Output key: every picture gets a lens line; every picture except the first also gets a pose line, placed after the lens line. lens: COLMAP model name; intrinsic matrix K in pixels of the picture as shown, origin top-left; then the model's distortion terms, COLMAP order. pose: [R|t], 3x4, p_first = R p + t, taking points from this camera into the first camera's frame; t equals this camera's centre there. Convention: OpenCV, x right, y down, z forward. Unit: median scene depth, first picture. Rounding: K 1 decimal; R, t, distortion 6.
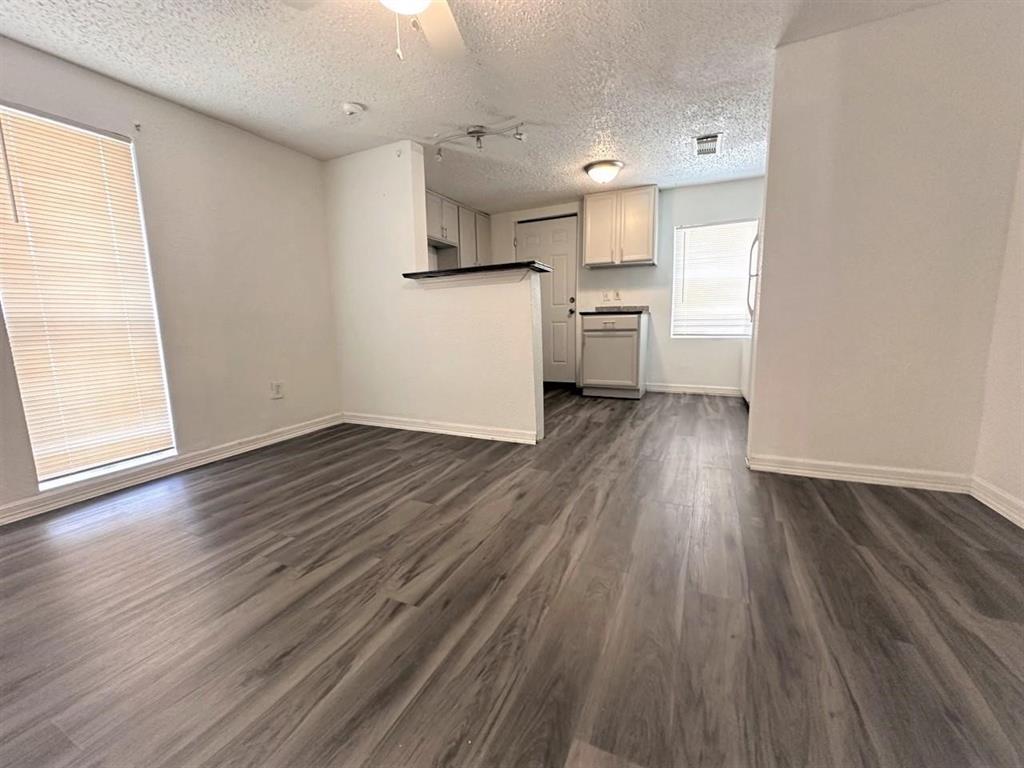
lens RADIAL K [[413.2, 0, 509.7], [0, 413.2, 385.8], [0, 0, 1]] dist [0.001806, 0.000023]
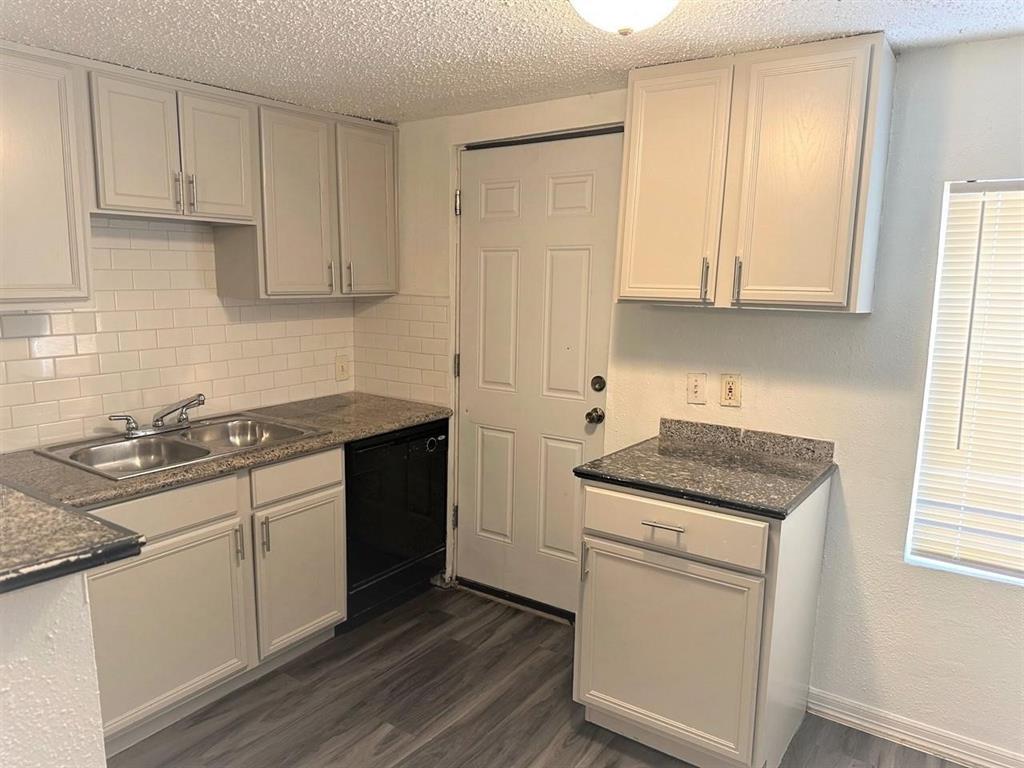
lens RADIAL K [[744.9, 0, 478.9], [0, 744.9, 403.3], [0, 0, 1]] dist [0.040890, -0.055802]
pose [[0.981216, 0.065051, -0.181612, 0.189236], [-0.062695, 0.997858, 0.018690, -0.222958], [0.182439, -0.006953, 0.983193, 0.439785]]
